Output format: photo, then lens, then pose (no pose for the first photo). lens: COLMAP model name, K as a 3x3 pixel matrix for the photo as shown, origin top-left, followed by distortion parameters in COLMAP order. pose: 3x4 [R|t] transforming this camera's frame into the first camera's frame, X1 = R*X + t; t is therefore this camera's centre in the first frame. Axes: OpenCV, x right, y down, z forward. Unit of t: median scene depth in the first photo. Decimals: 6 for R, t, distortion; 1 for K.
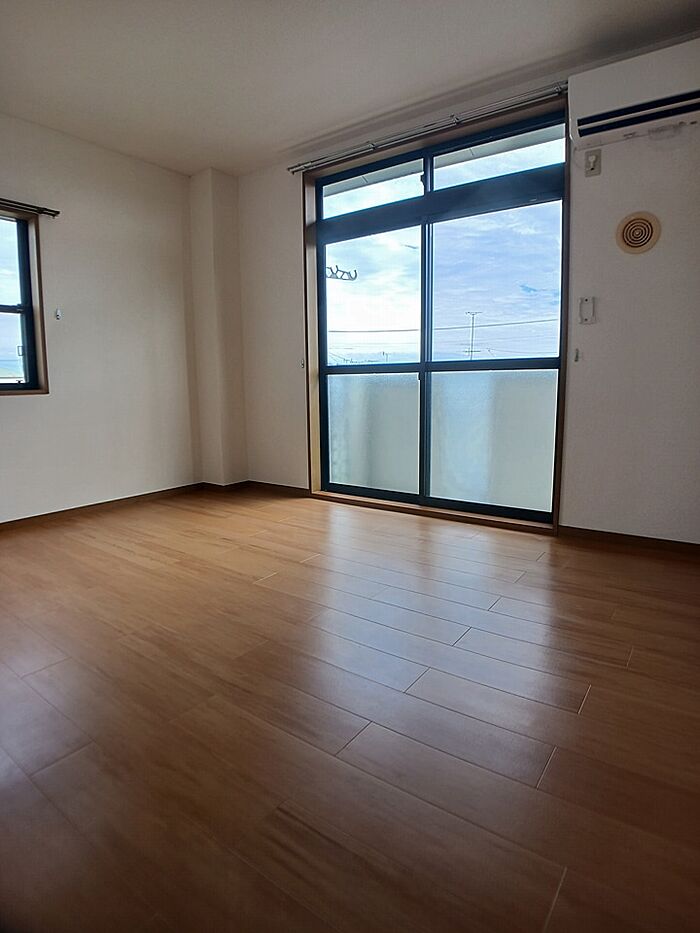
lens RADIAL K [[503.5, 0, 350.0], [0, 503.5, 466.5], [0, 0, 1]] dist [-0.096431, 0.020874]
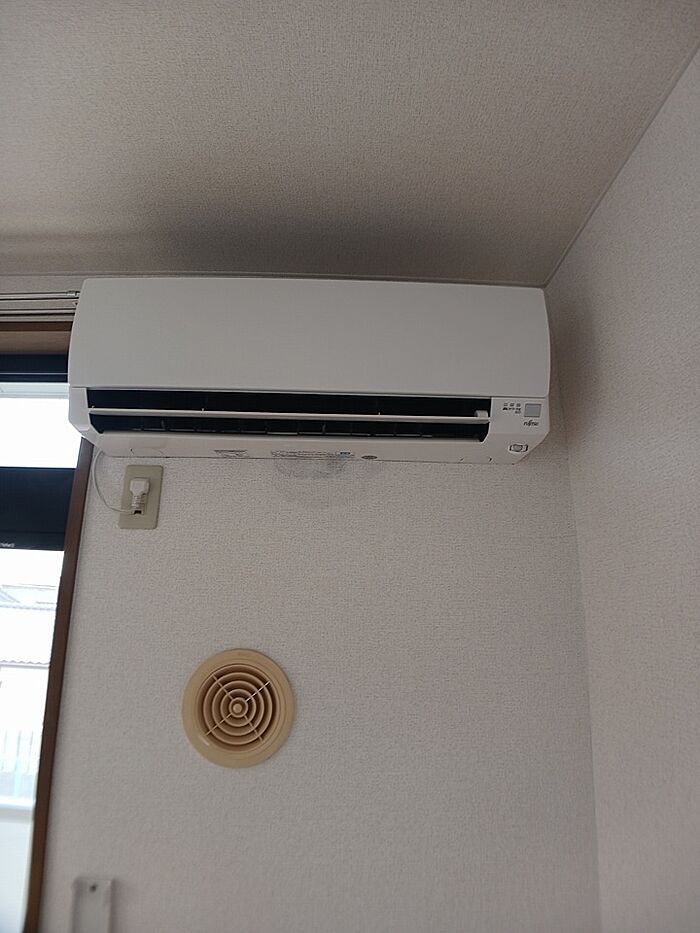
lens RADIAL K [[503.5, 0, 350.0], [0, 503.5, 466.5], [0, 0, 1]] dist [-0.096431, 0.020874]
pose [[0.810477, 0.177895, 0.558104, 0.432208], [0.059351, 0.922927, -0.380372, -0.512788], [-0.582756, 0.341407, 0.737453, 0.616527]]
